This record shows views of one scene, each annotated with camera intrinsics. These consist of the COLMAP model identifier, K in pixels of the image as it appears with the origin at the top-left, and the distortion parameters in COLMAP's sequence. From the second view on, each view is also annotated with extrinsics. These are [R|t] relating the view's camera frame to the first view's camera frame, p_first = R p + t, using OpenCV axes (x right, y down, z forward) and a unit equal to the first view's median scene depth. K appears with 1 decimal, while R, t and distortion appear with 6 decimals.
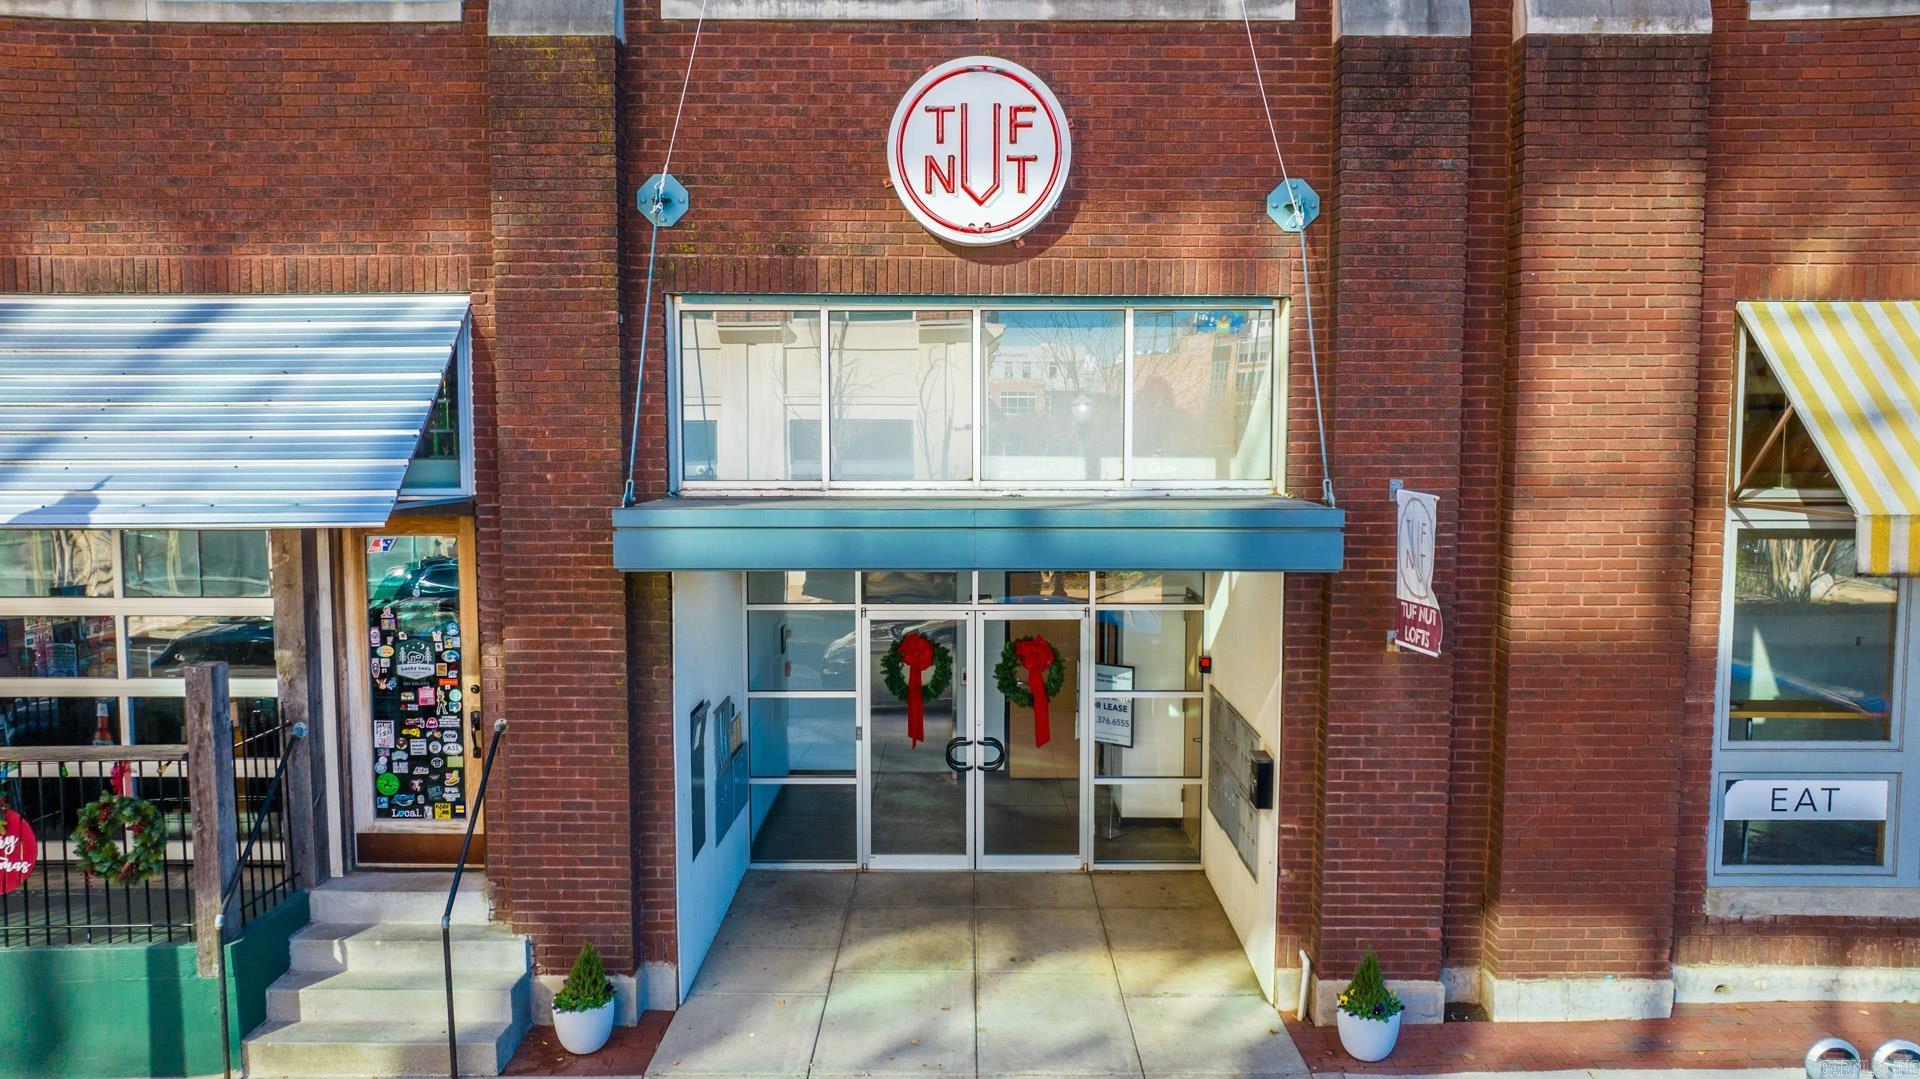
lens RADIAL K [[1380.7, 0, 960.0], [0, 1380.7, 539.5], [0, 0, 1]] dist [0.000375, -0.001150]
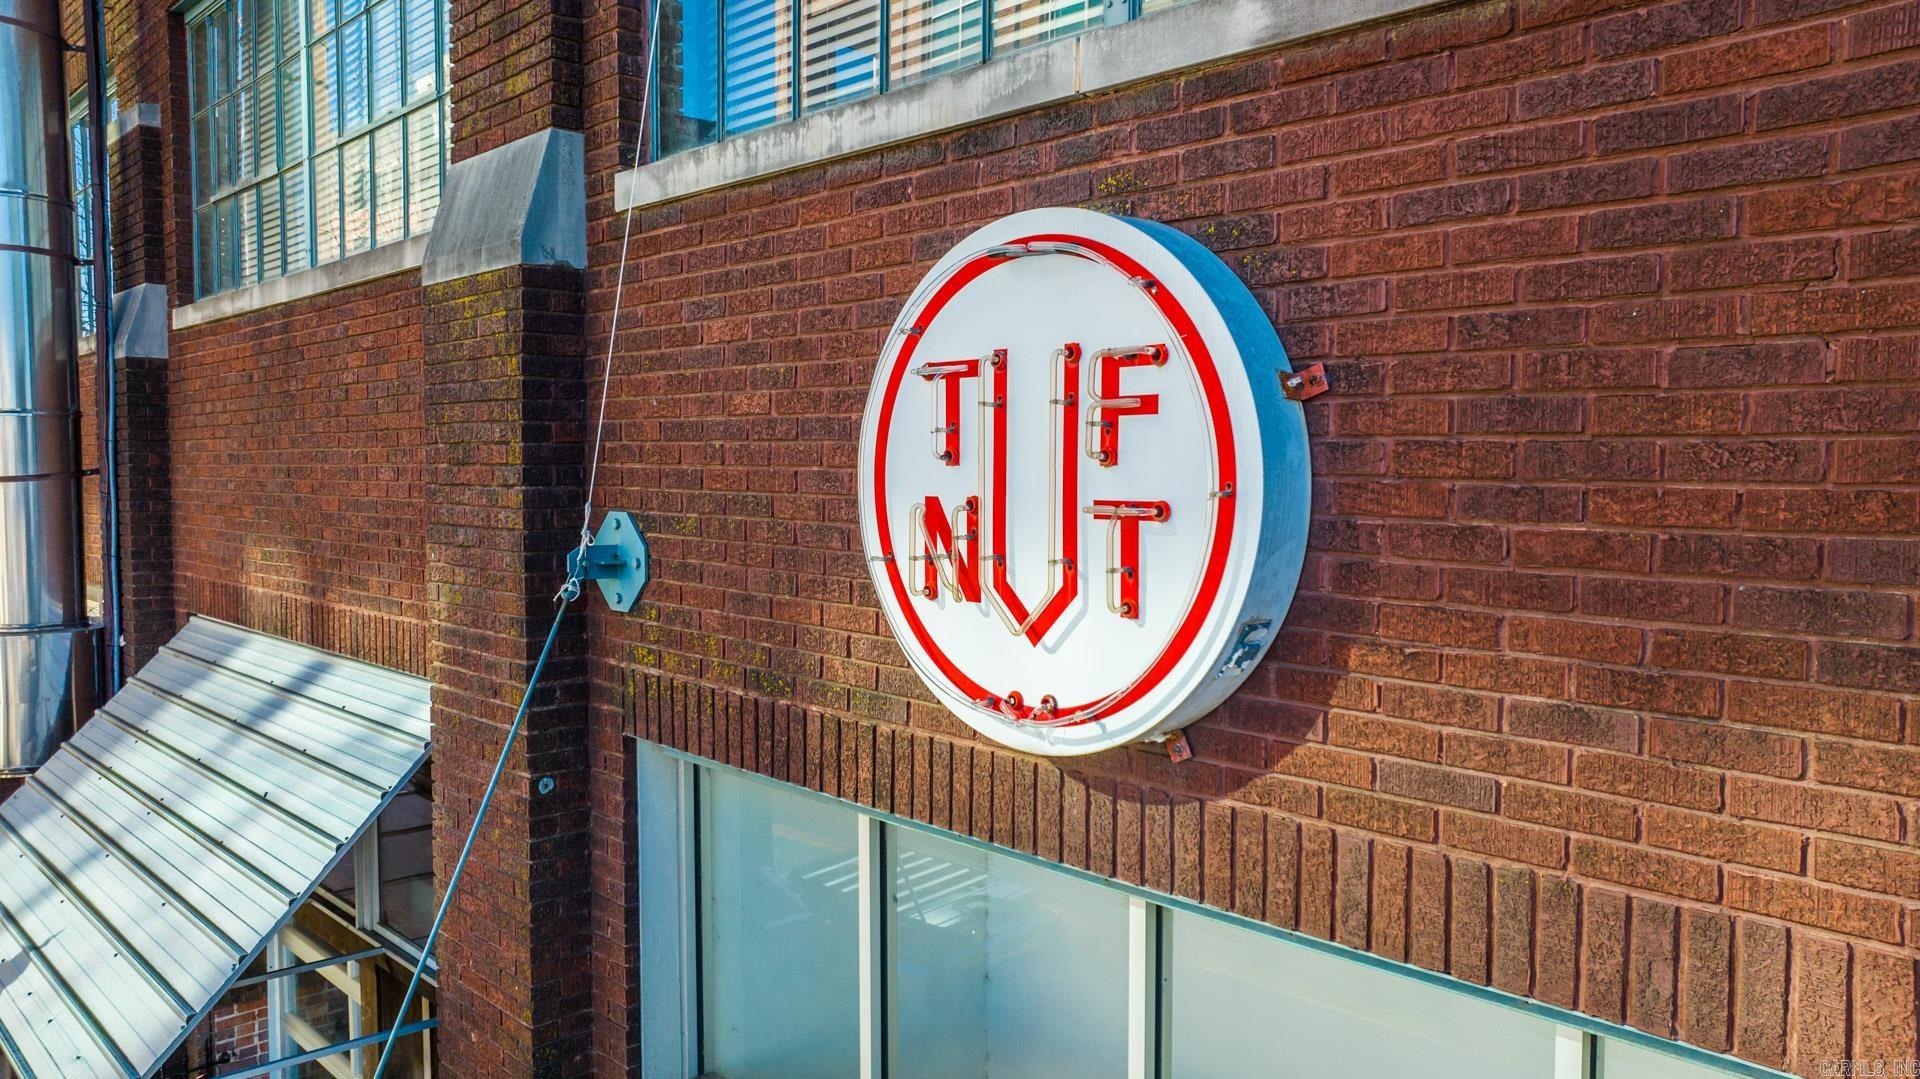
lens RADIAL K [[1380.7, 0, 960.0], [0, 1380.7, 539.5], [0, 0, 1]] dist [0.000375, -0.001150]
pose [[0.680750, 0.043879, -0.731201, 0.248711], [-0.056379, 0.998382, 0.007424, -0.267382], [0.730343, 0.036170, 0.682122, 0.749558]]
